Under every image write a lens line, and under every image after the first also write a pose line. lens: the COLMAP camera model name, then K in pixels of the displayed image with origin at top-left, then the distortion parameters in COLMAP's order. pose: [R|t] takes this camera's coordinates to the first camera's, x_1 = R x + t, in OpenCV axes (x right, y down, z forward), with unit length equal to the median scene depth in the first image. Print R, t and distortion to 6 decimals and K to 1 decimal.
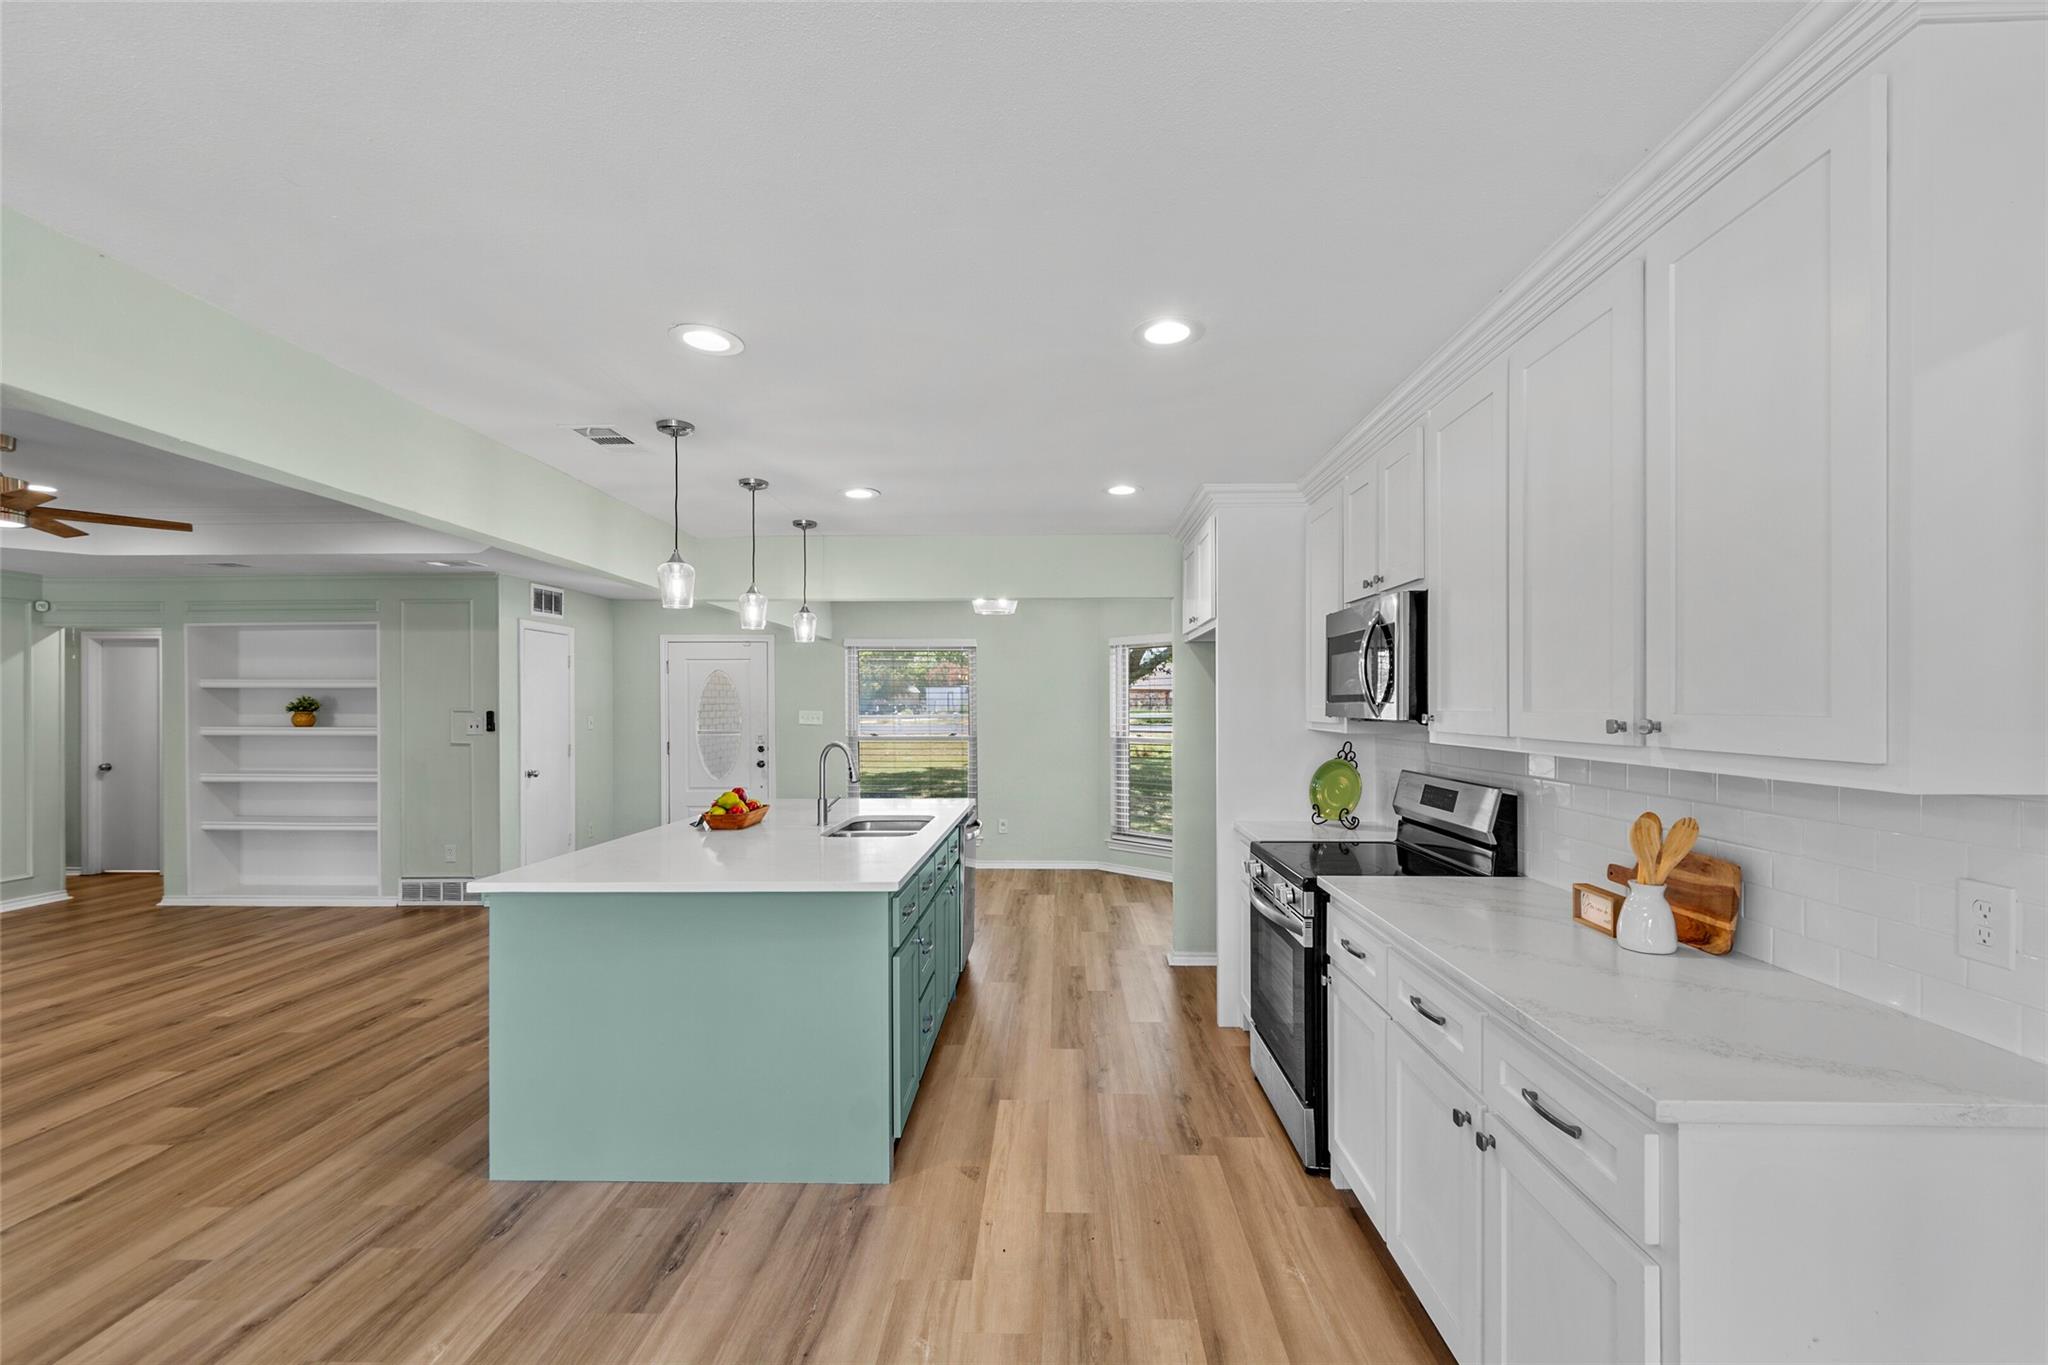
lens RADIAL K [[878.7, 0, 1027.6], [0, 878.7, 703.3], [0, 0, 1]] dist [0.002113, -0.000557]
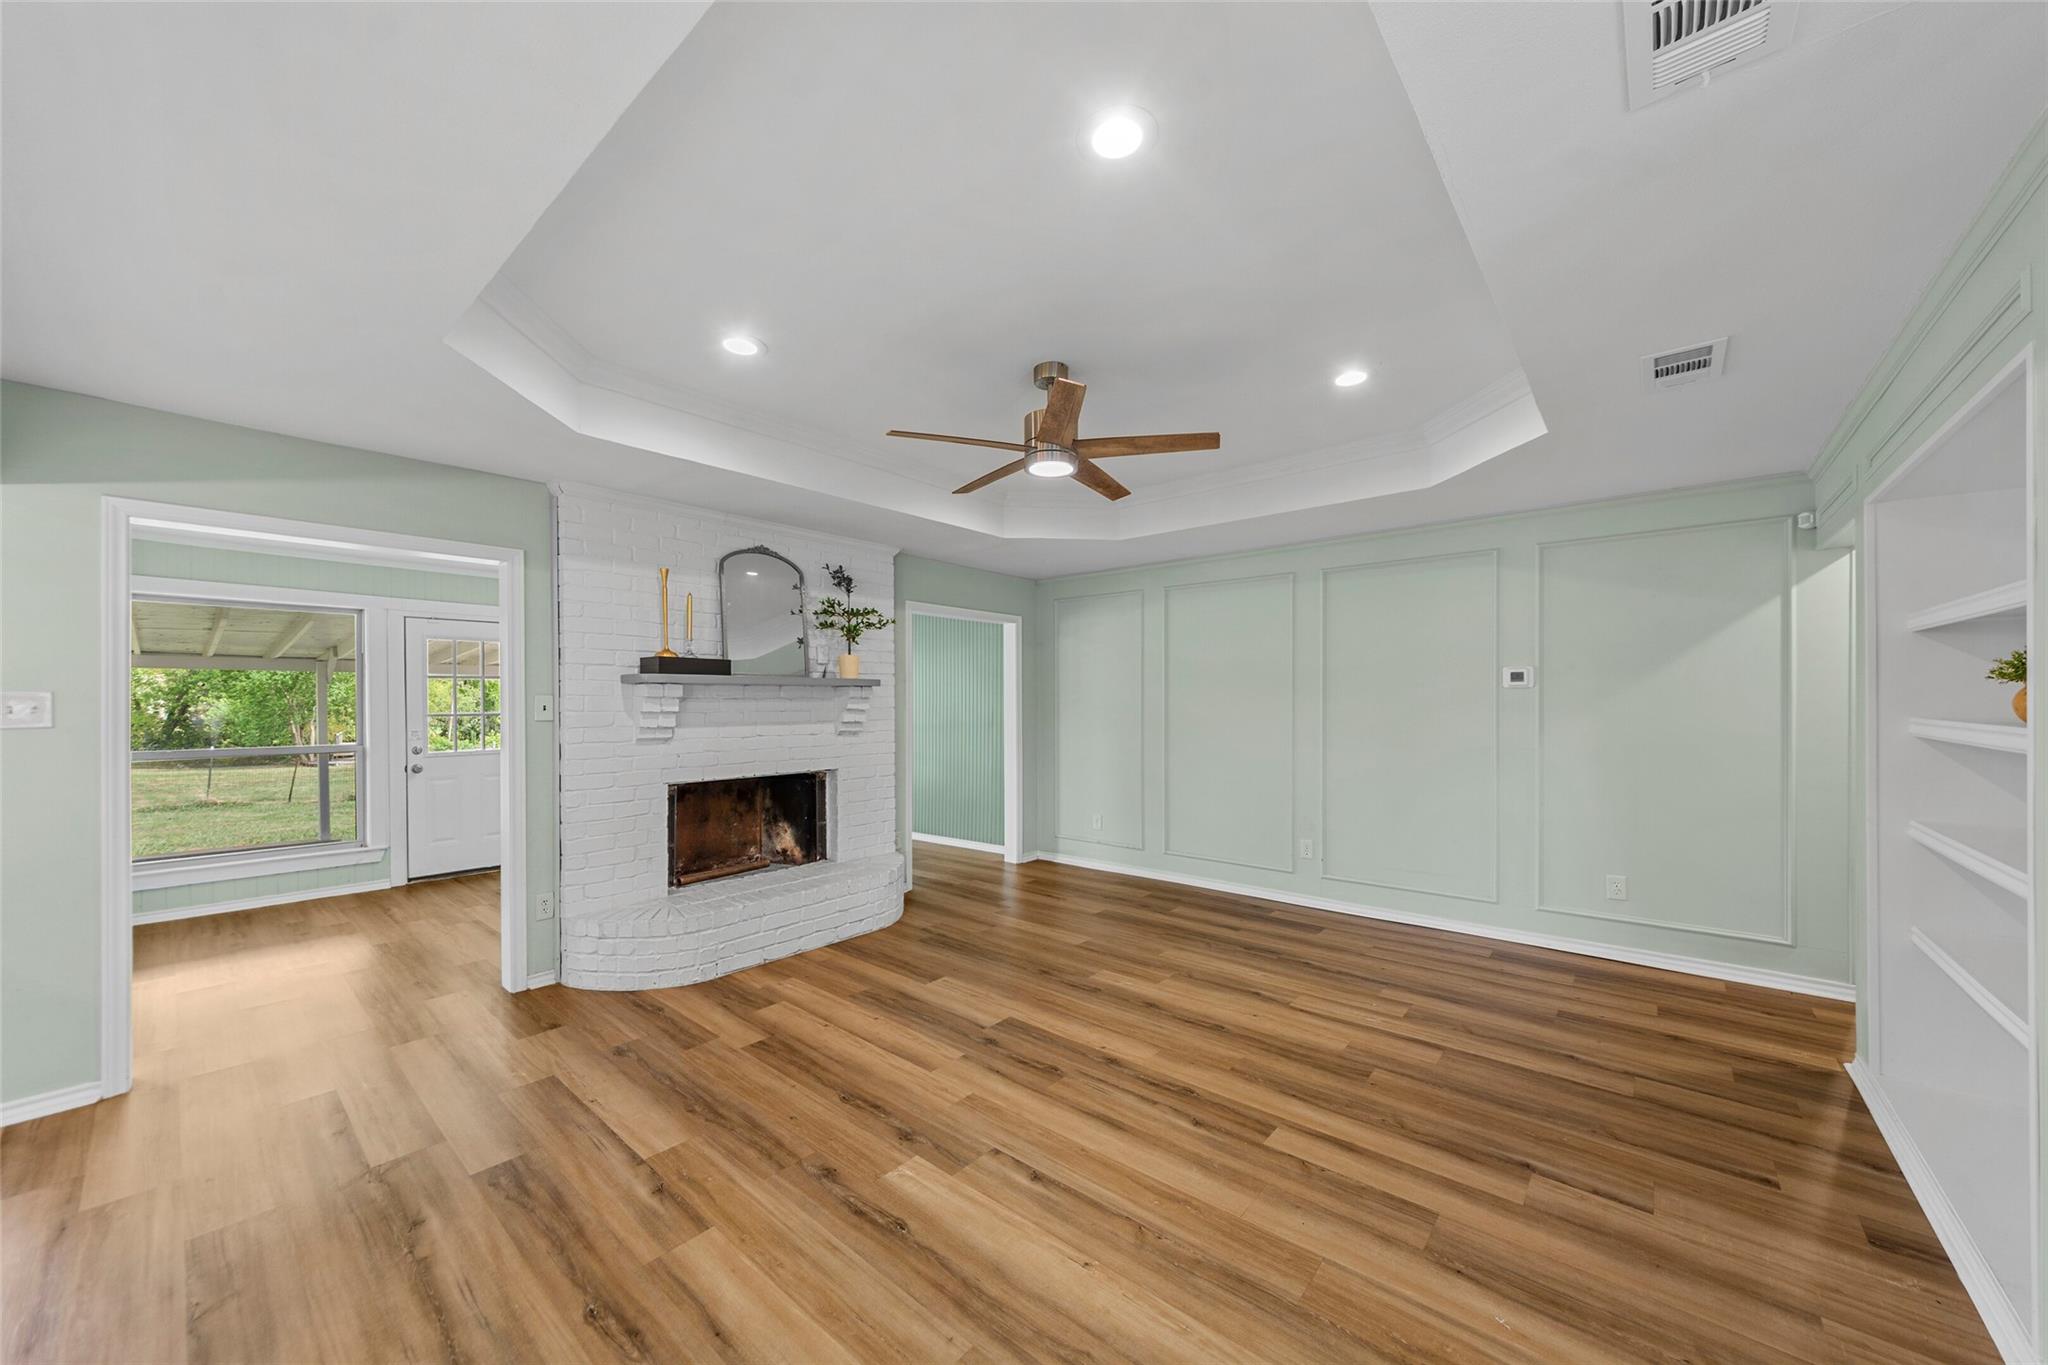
lens RADIAL K [[738.9, 0, 1021.9], [0, 738.9, 702.0], [0, 0, 1]] dist [0.000245, 0.000446]
pose [[-0.623287, 0.006458, -0.781966, -0.610777], [0.006682, 0.999973, 0.002933, 0.024631], [0.781964, -0.003397, -0.623314, 1.515594]]
